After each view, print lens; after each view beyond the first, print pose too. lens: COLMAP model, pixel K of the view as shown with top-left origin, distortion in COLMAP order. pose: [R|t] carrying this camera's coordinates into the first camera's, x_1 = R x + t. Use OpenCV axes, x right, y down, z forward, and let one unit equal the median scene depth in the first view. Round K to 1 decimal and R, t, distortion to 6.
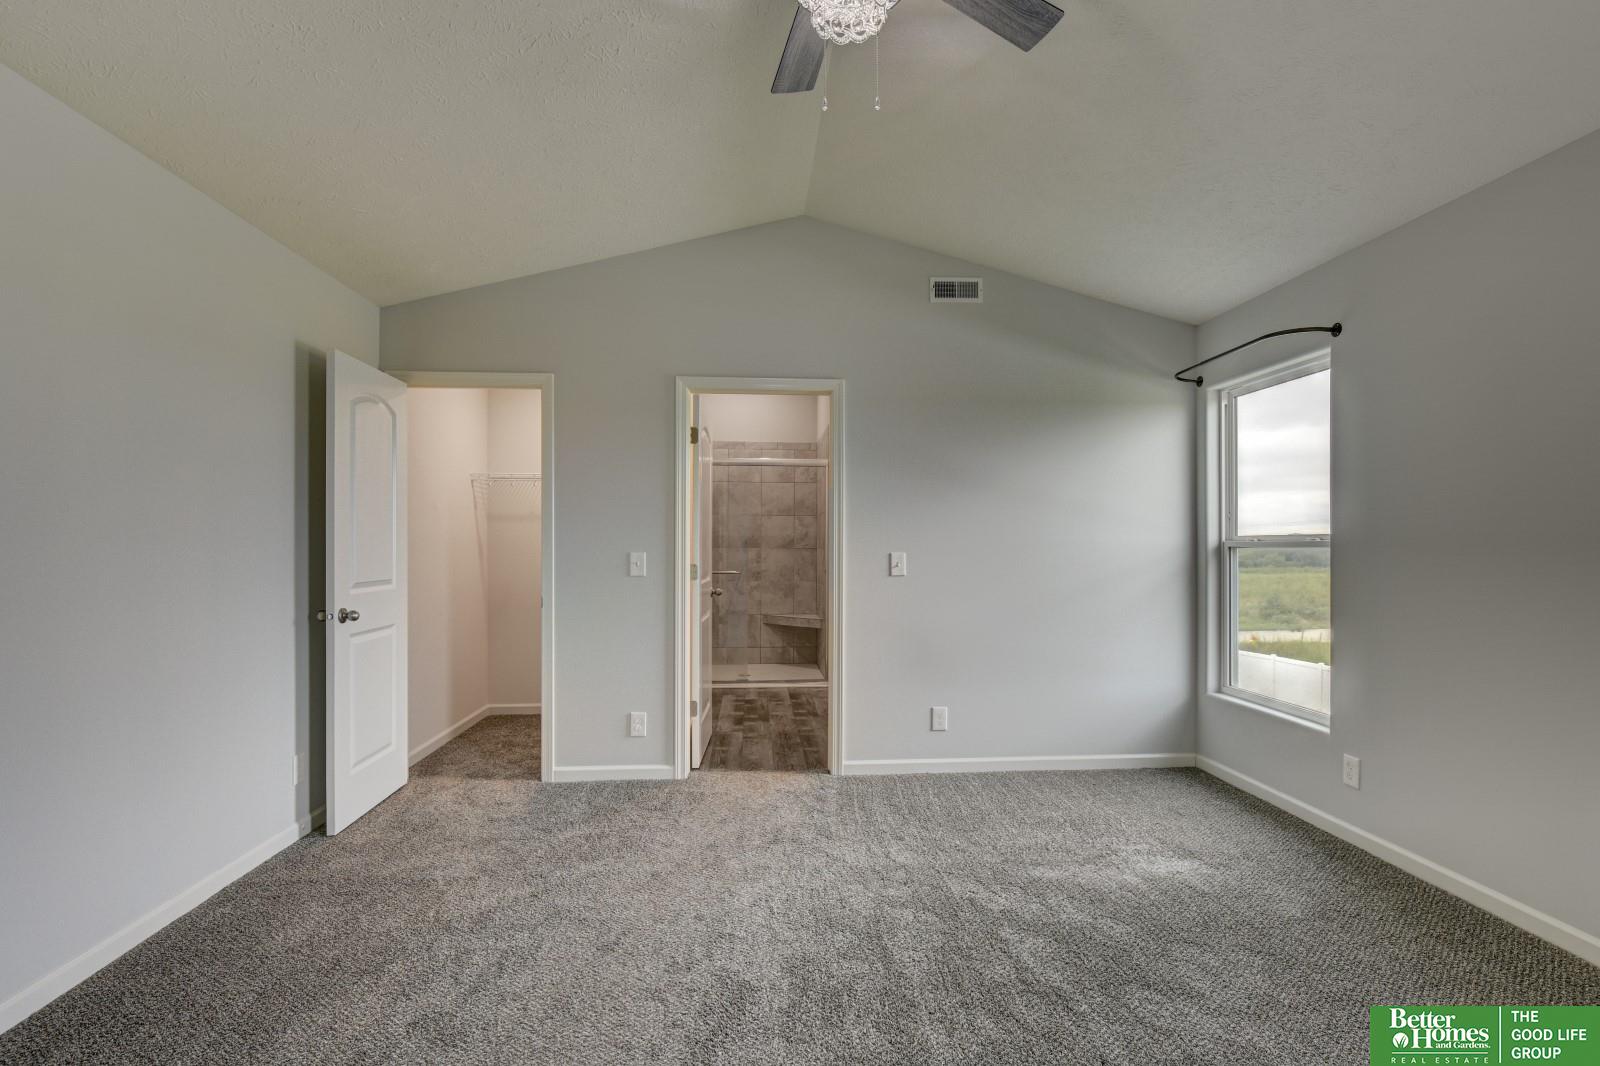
lens RADIAL K [[759.8, 0, 801.6], [0, 759.8, 548.8], [0, 0, 1]] dist [0.004472, -0.012603]
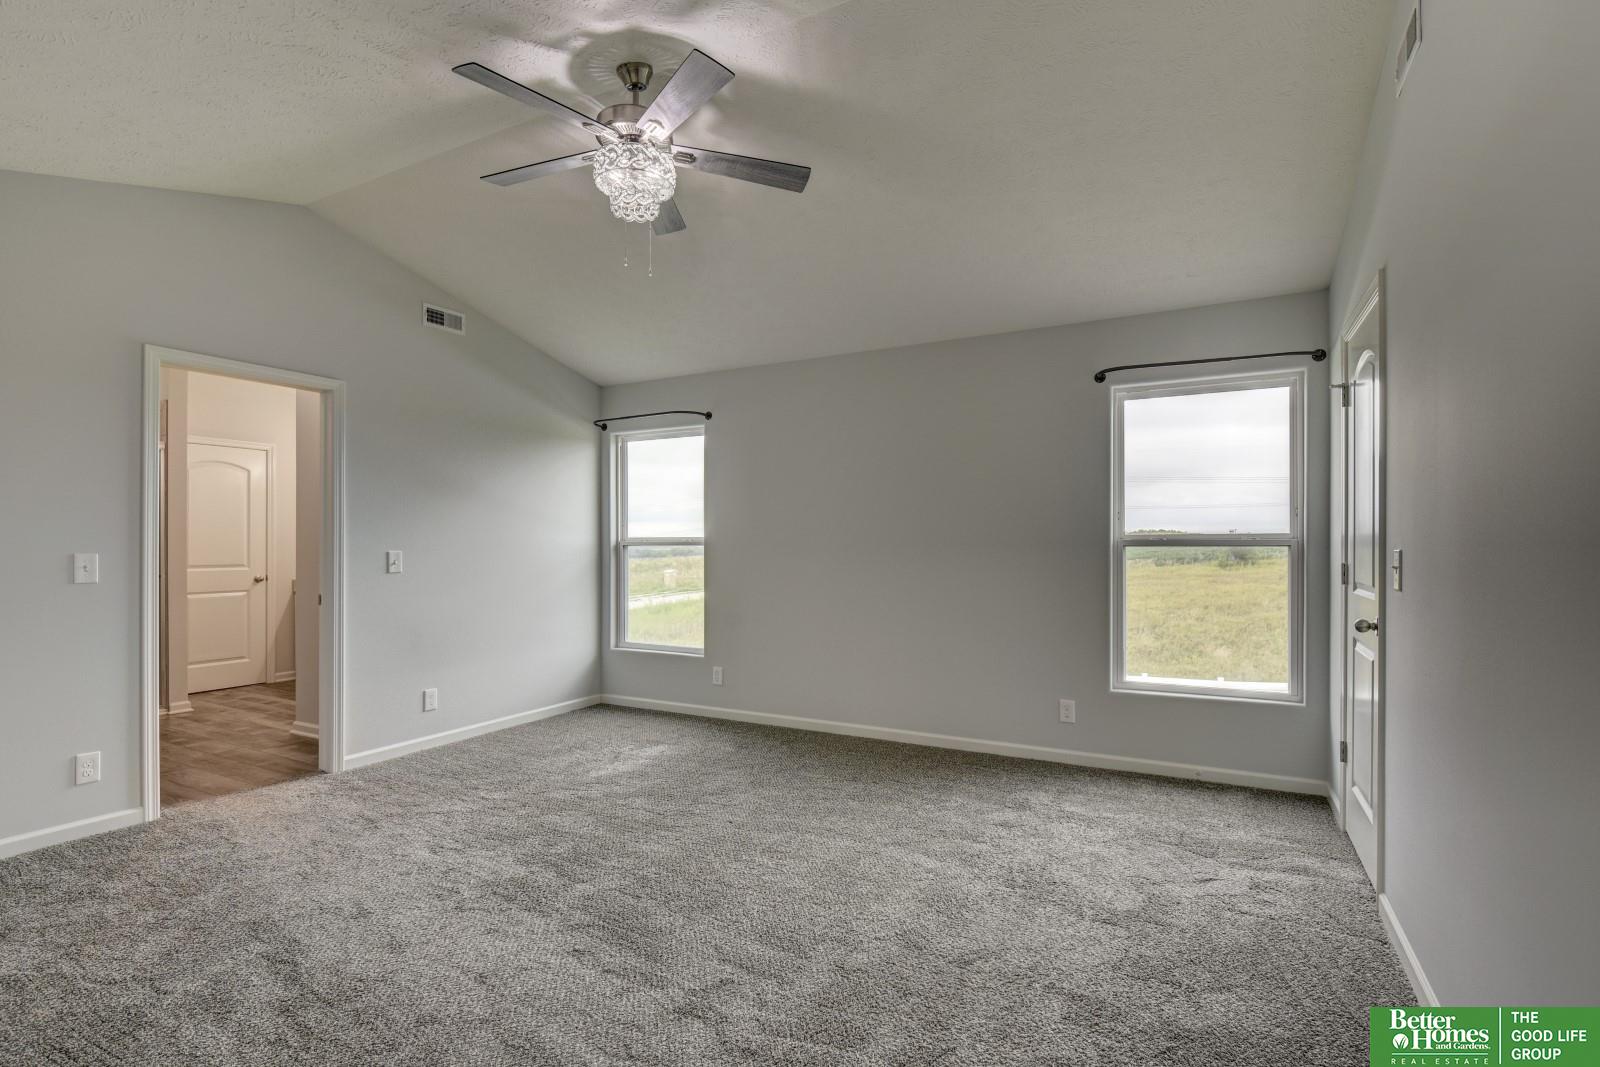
lens RADIAL K [[759.3, 0, 816.2], [0, 759.3, 557.3], [0, 0, 1]] dist [0.003645, -0.014095]
pose [[0.525541, -0.015131, 0.850634, -0.480396], [0.005011, 0.999880, 0.014690, 0.000945], [-0.850754, -0.003458, 0.525553, -0.069771]]
